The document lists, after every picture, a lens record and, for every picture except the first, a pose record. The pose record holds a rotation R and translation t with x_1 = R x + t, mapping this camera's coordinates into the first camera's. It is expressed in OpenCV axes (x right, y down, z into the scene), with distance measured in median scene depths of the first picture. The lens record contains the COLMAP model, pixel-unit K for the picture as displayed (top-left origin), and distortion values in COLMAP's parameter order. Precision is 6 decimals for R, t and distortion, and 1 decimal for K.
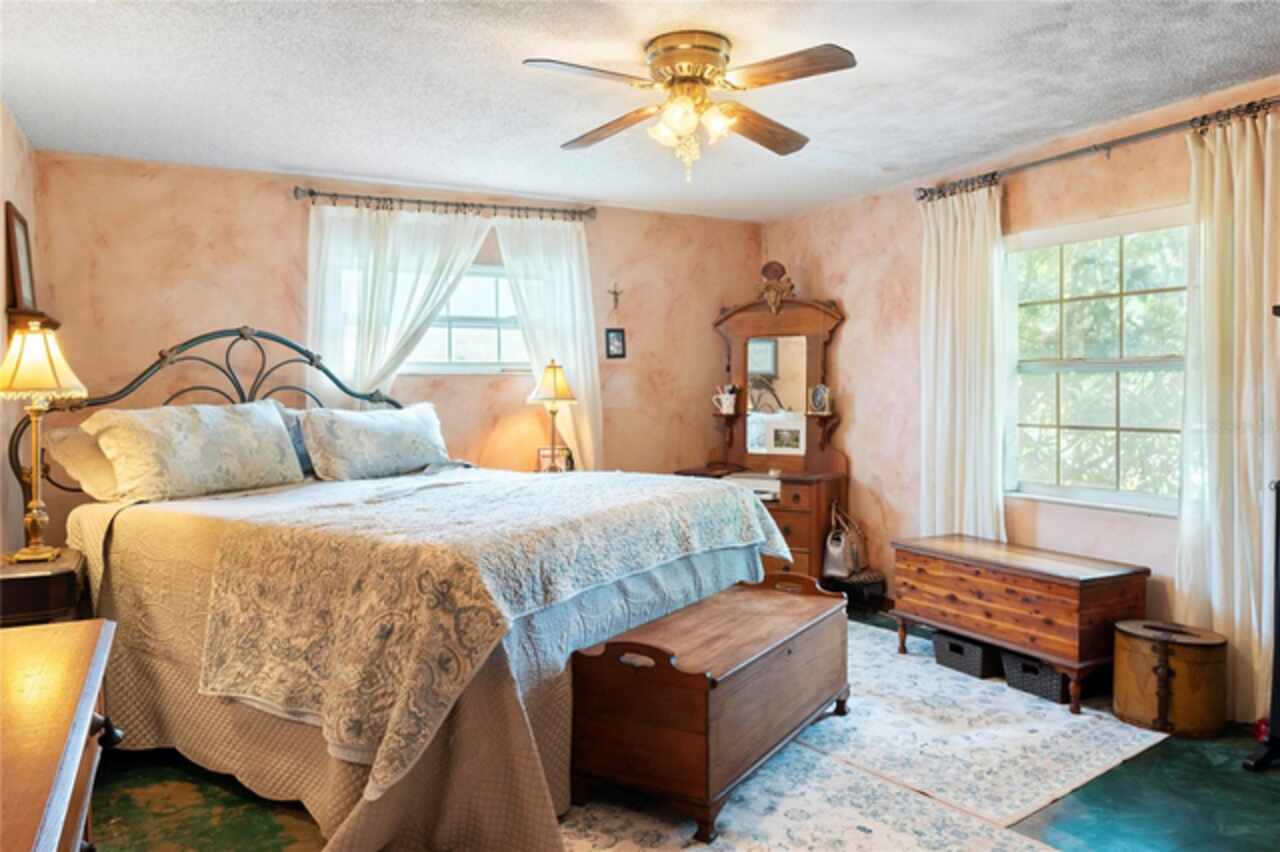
lens RADIAL K [[898.7, 0, 630.6], [0, 898.7, 413.5], [0, 0, 1]] dist [-0.003644, -0.002058]
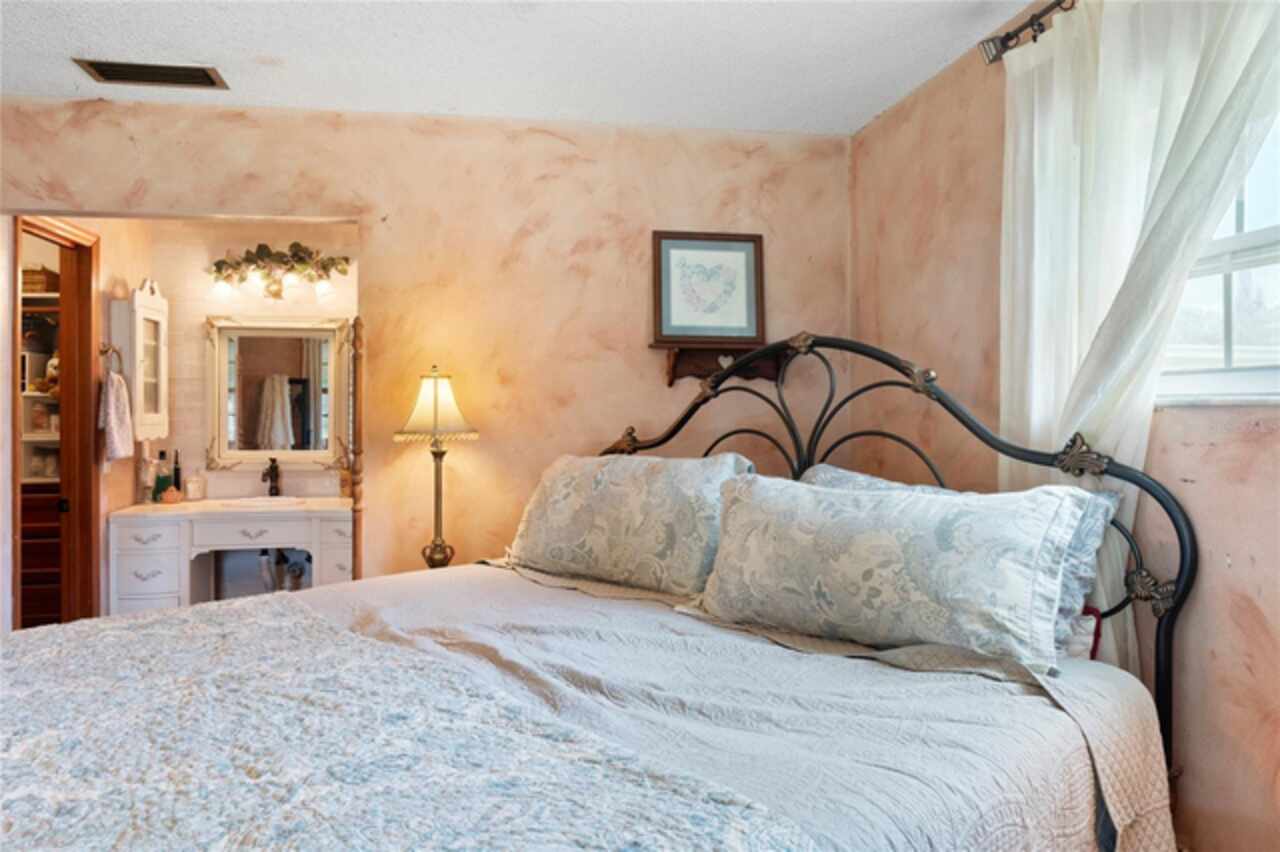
lens RADIAL K [[913.9, 0, 645.7], [0, 913.9, 398.2], [0, 0, 1]] dist [0.004392, 0.000229]
pose [[-0.285324, -0.005668, -0.958414, 0.165007], [-0.020877, 0.999782, 0.000303, -0.040760], [0.958204, 0.020095, -0.285380, 0.880820]]
